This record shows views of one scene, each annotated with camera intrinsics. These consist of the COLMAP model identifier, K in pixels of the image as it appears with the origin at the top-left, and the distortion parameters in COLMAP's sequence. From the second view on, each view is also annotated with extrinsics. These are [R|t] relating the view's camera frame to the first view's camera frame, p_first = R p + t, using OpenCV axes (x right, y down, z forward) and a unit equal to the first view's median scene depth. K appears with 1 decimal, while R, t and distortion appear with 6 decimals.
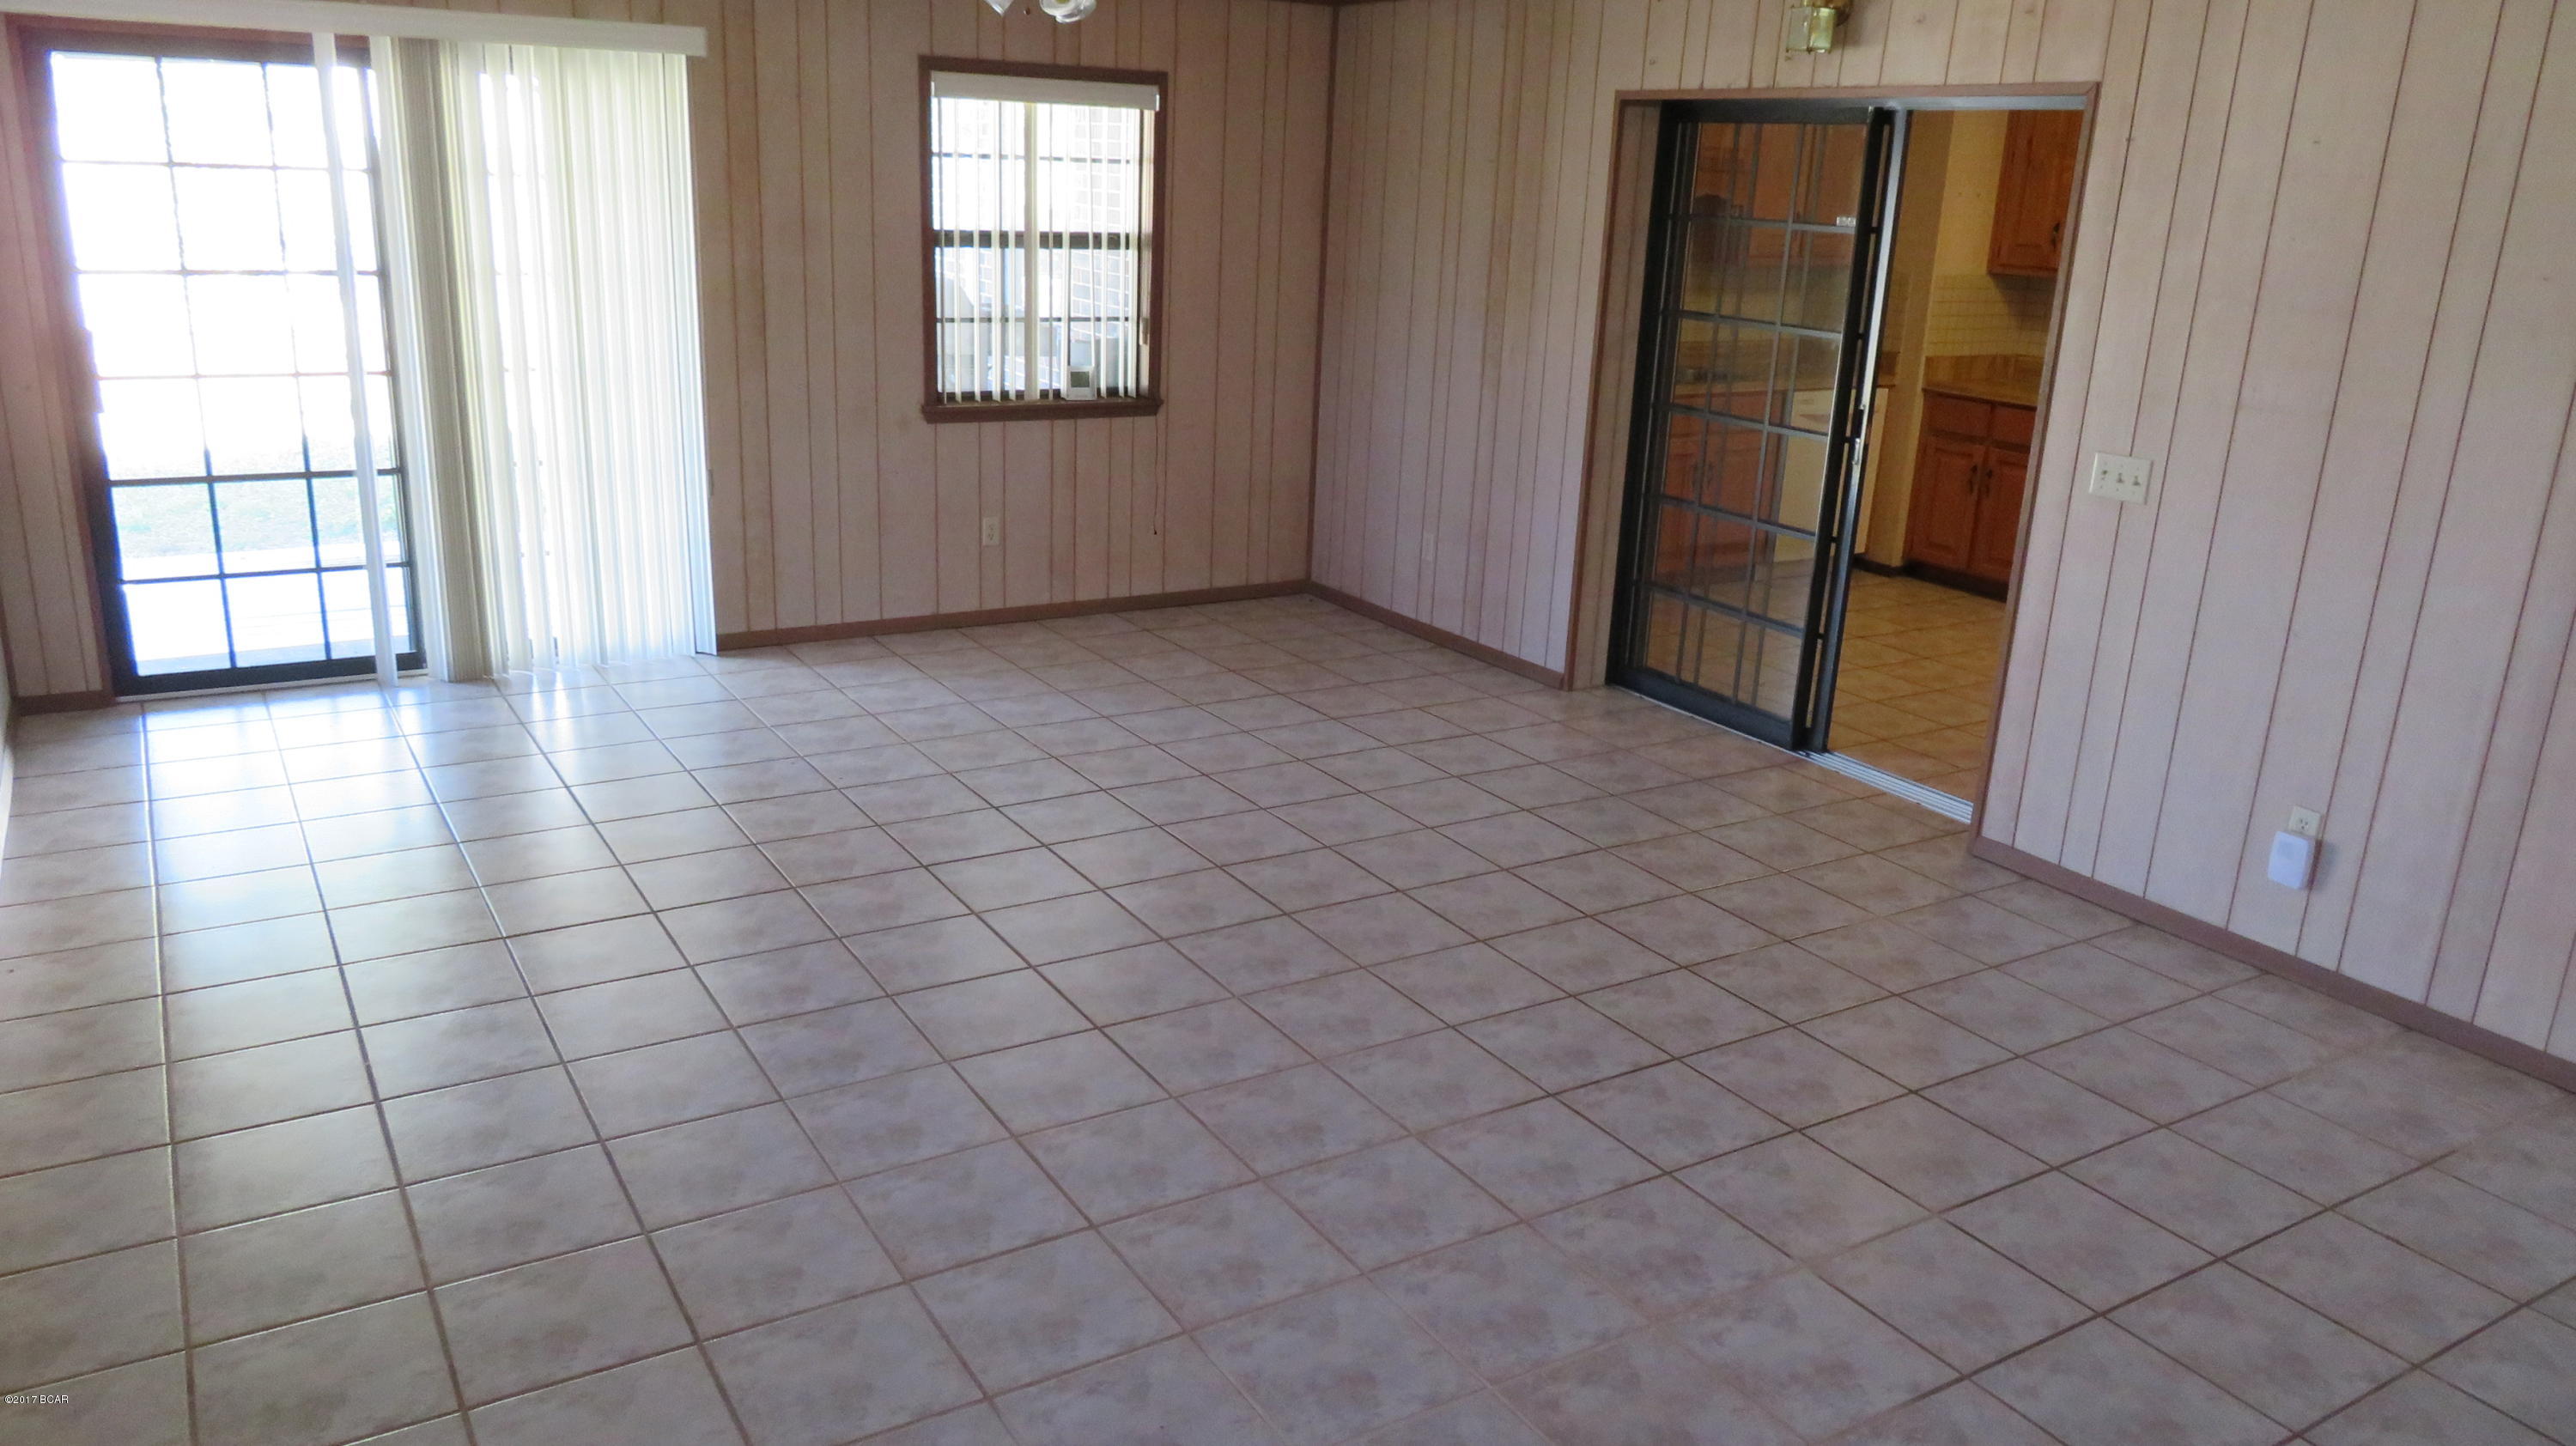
lens RADIAL K [[1835.9, 0, 1294.2], [0, 1835.9, 712.7], [0, 0, 1]] dist [-0.013642, 0.001539]
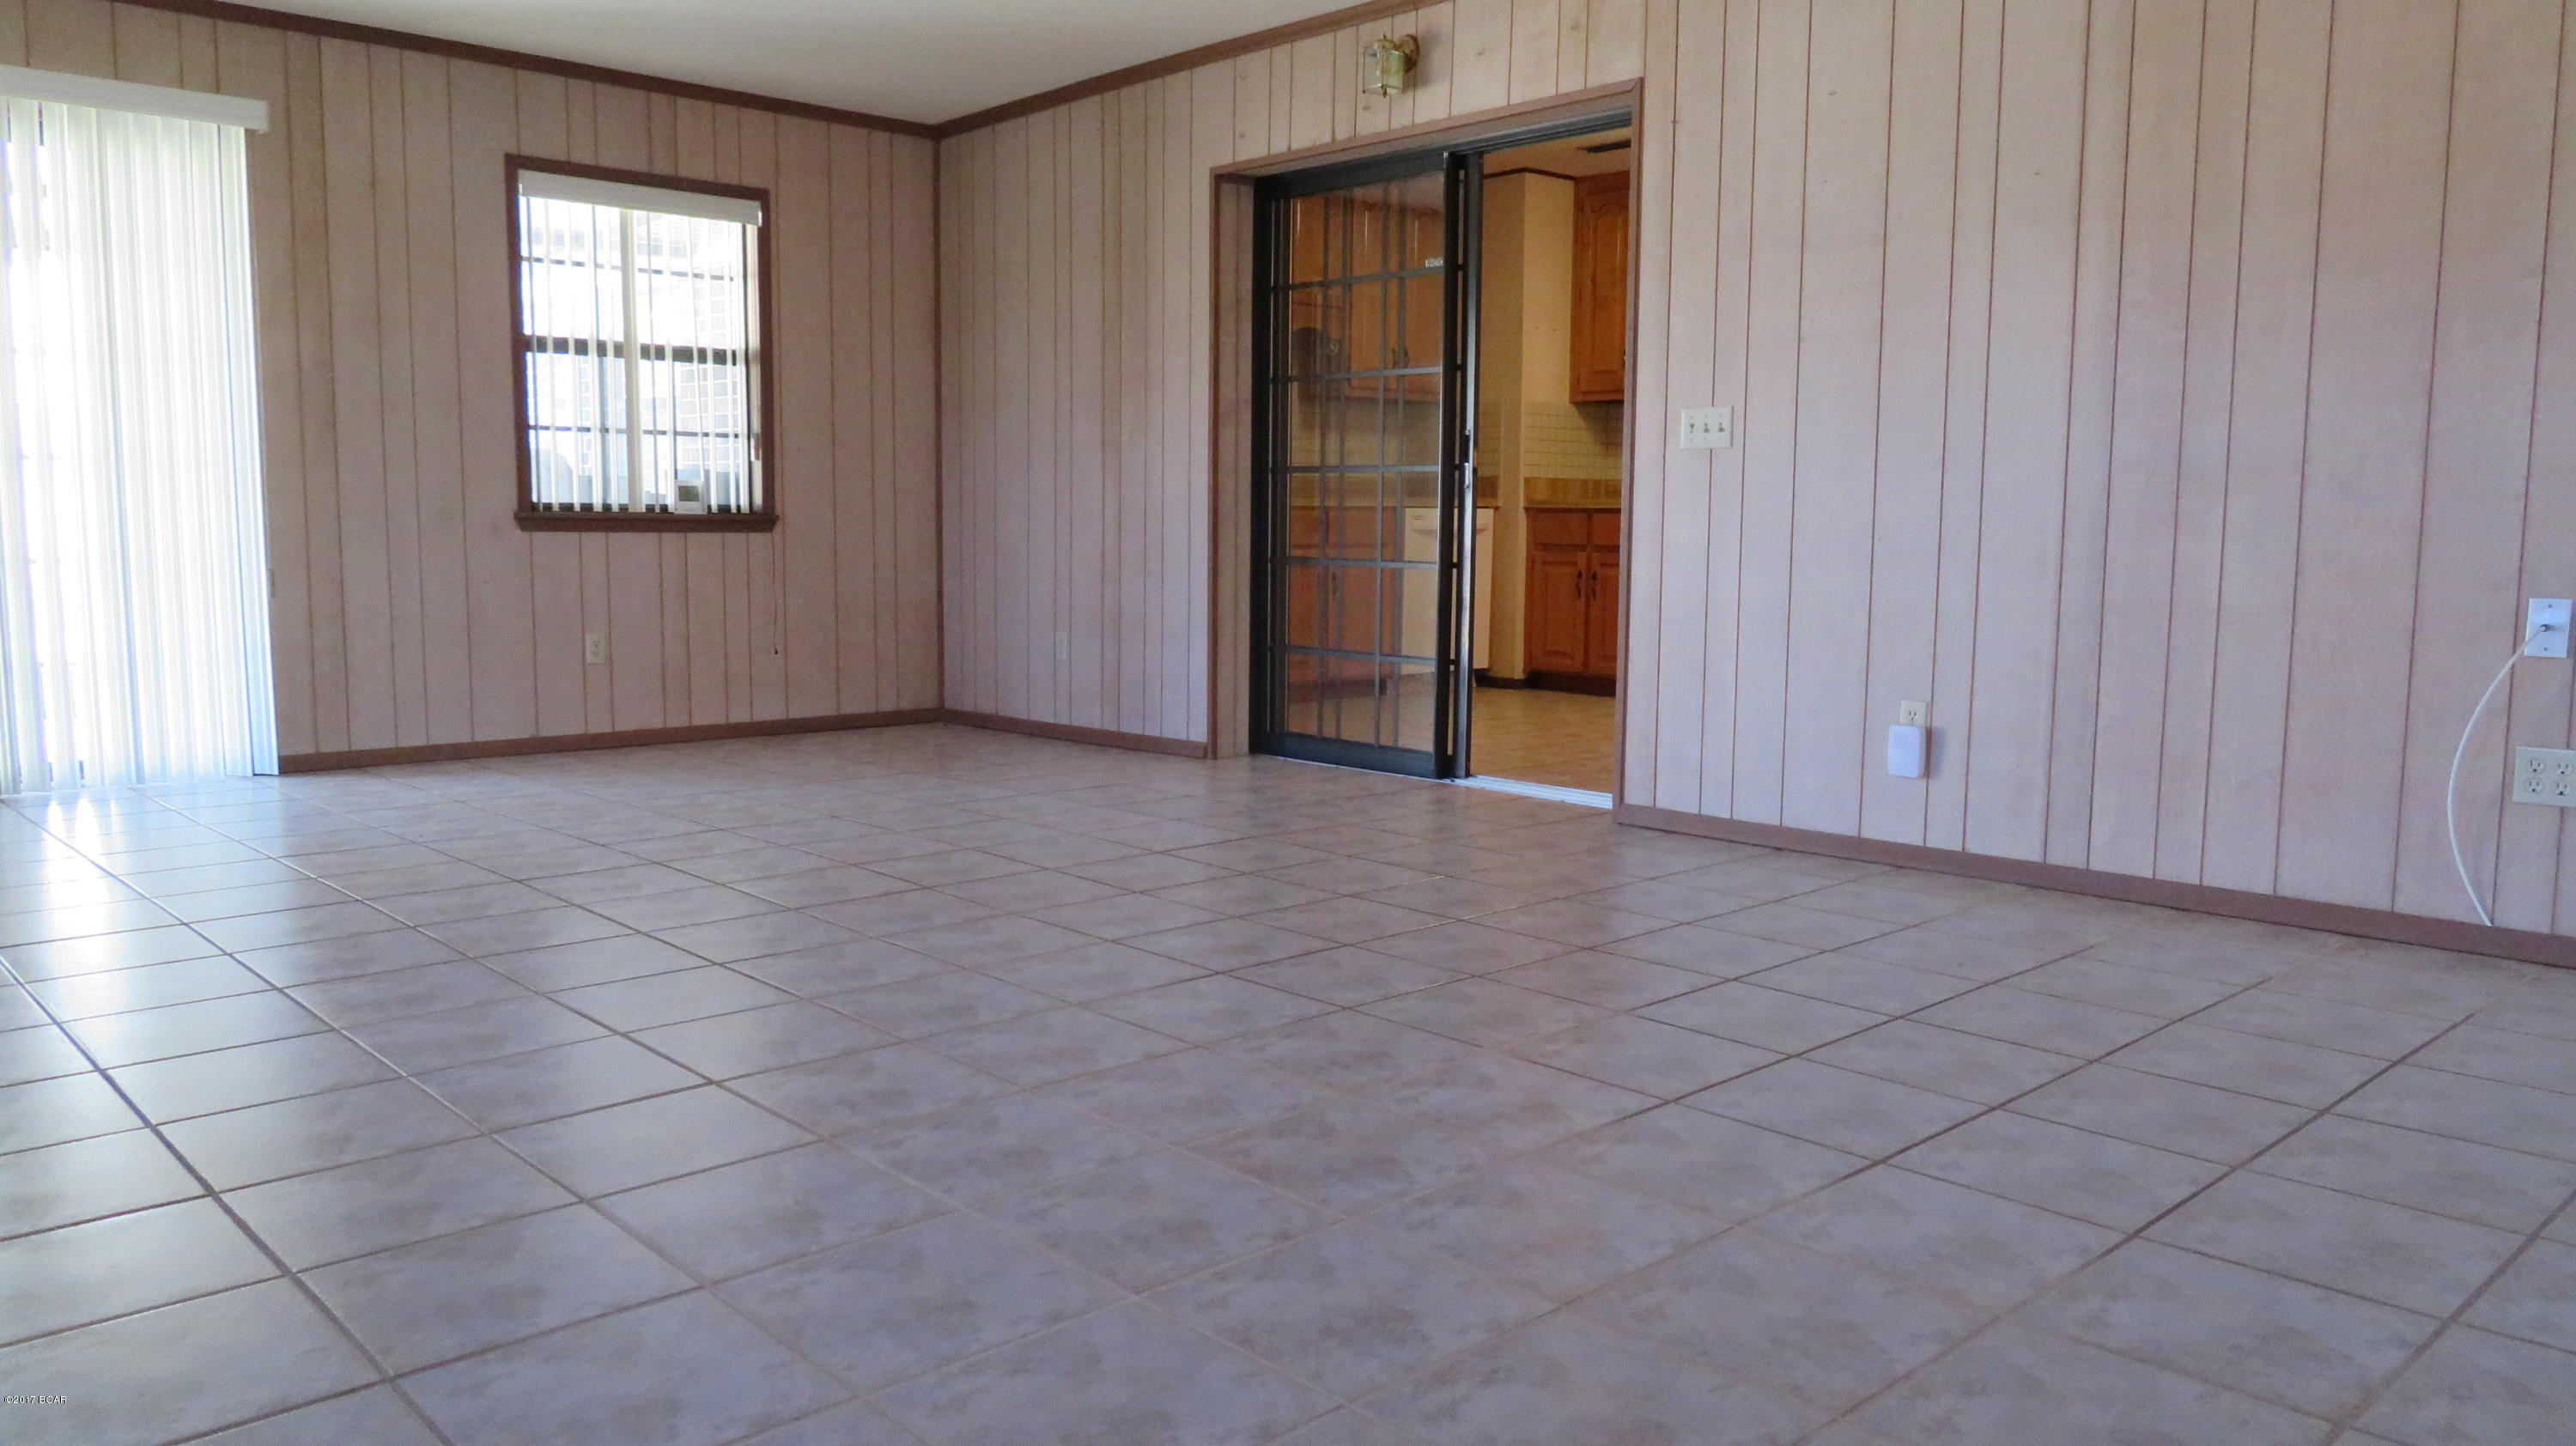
lens RADIAL K [[1835.9, 0, 1294.2], [0, 1835.9, 712.7], [0, 0, 1]] dist [-0.013642, 0.001539]
pose [[0.979059, -0.055483, 0.195870, 0.000065], [0.089789, 0.981193, -0.170873, 0.132699], [-0.182706, 0.184881, 0.965628, 0.032783]]
